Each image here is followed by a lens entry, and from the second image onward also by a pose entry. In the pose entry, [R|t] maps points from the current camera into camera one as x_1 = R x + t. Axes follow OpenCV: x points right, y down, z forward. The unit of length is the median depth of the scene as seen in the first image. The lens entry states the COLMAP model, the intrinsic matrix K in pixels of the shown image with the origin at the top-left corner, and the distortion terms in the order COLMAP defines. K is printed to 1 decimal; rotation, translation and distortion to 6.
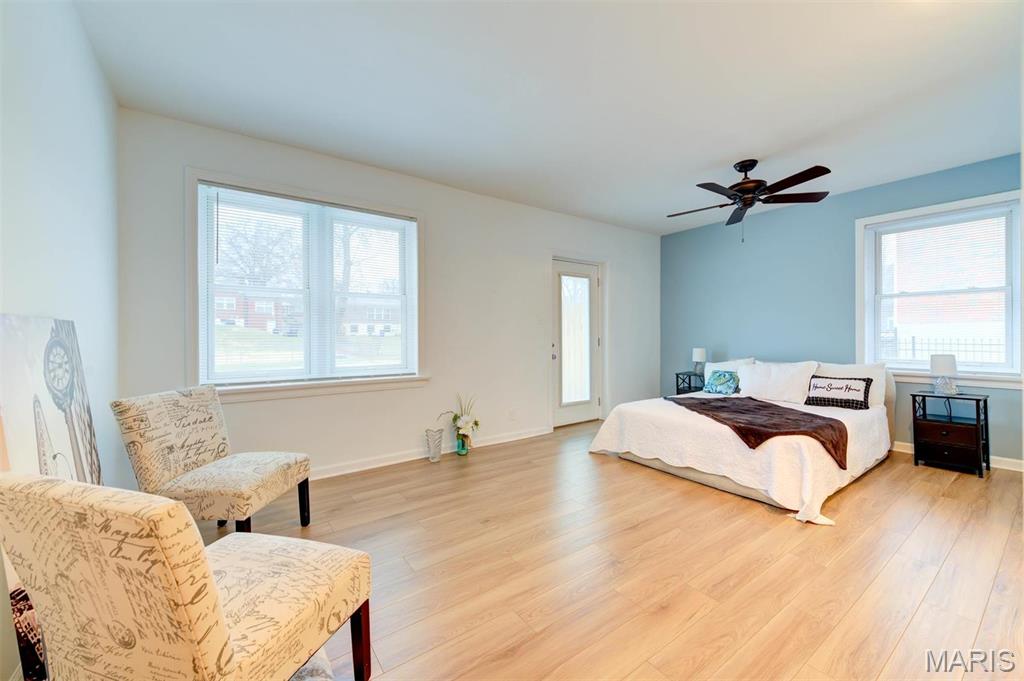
lens RADIAL K [[396.8, 0, 508.0], [0, 396.8, 337.8], [0, 0, 1]] dist [-0.000101, -0.000625]
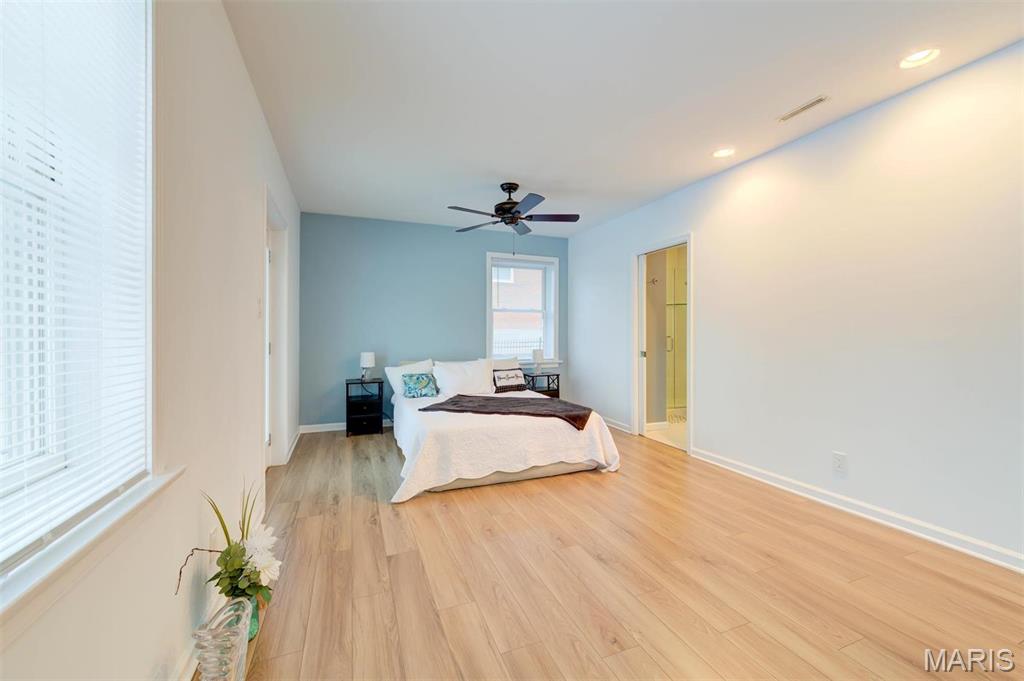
lens RADIAL K [[396.8, 0, 508.0], [0, 396.8, 337.8], [0, 0, 1]] dist [-0.000101, -0.000625]
pose [[0.230003, -0.001005, 0.973189, -0.488555], [0.007212, 0.999974, -0.000672, -0.005276], [-0.973163, 0.007173, 0.230004, 0.725363]]
